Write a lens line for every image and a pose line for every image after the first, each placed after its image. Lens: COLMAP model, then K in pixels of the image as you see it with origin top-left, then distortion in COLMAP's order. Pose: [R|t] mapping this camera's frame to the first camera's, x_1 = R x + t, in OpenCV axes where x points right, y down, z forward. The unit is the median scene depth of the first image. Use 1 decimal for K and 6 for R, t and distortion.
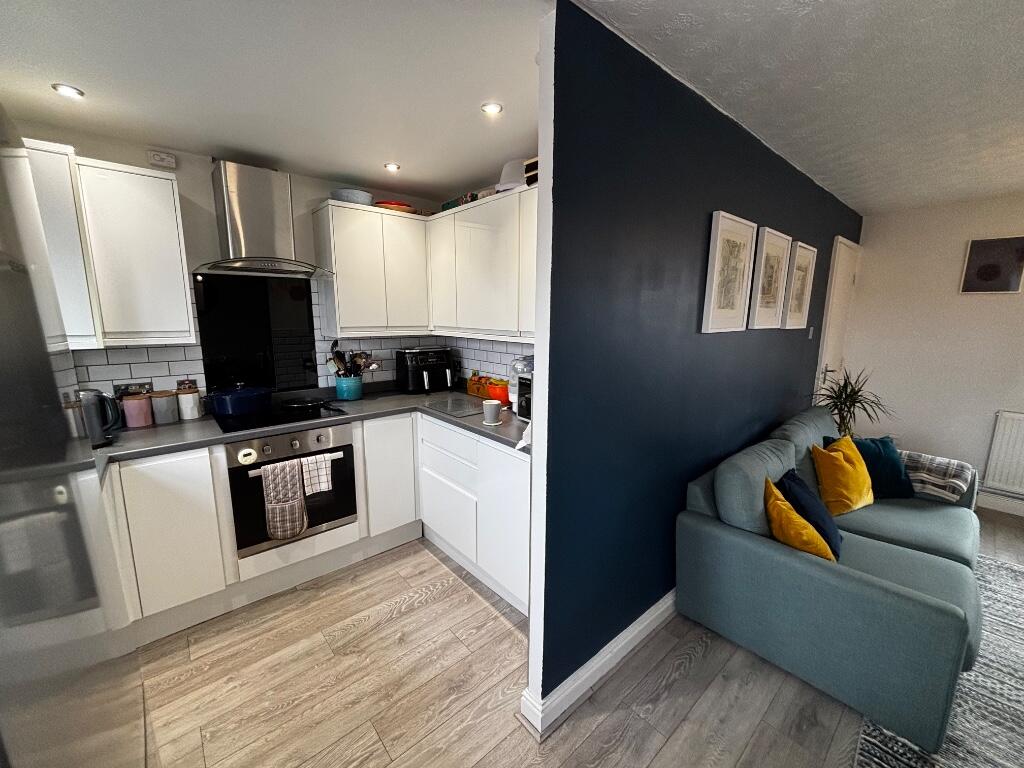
lens RADIAL K [[411.4, 0, 504.8], [0, 411.4, 381.7], [0, 0, 1]] dist [0.002445, -0.002222]
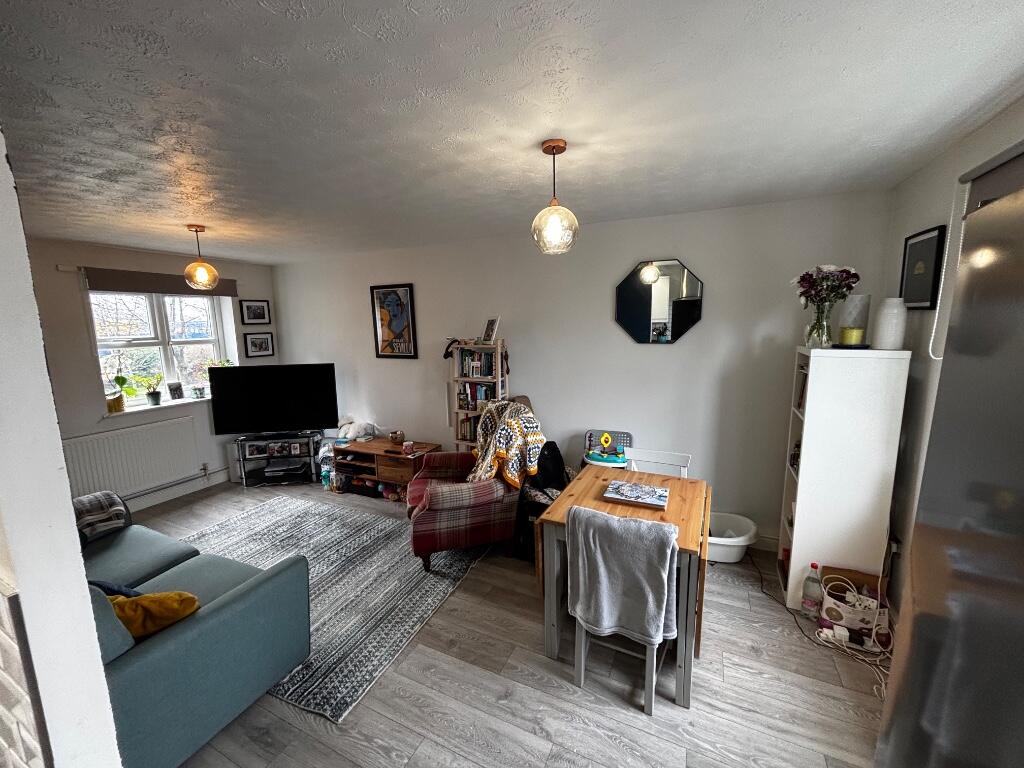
lens RADIAL K [[411.4, 0, 508.5], [0, 411.4, 383.4], [0, 0, 1]] dist [0.002445, -0.002222]
pose [[-0.409814, -0.123378, 0.903787, -0.258315], [0.174139, 0.962006, 0.210287, -0.120241], [-0.895393, 0.243563, -0.372758, 0.398441]]
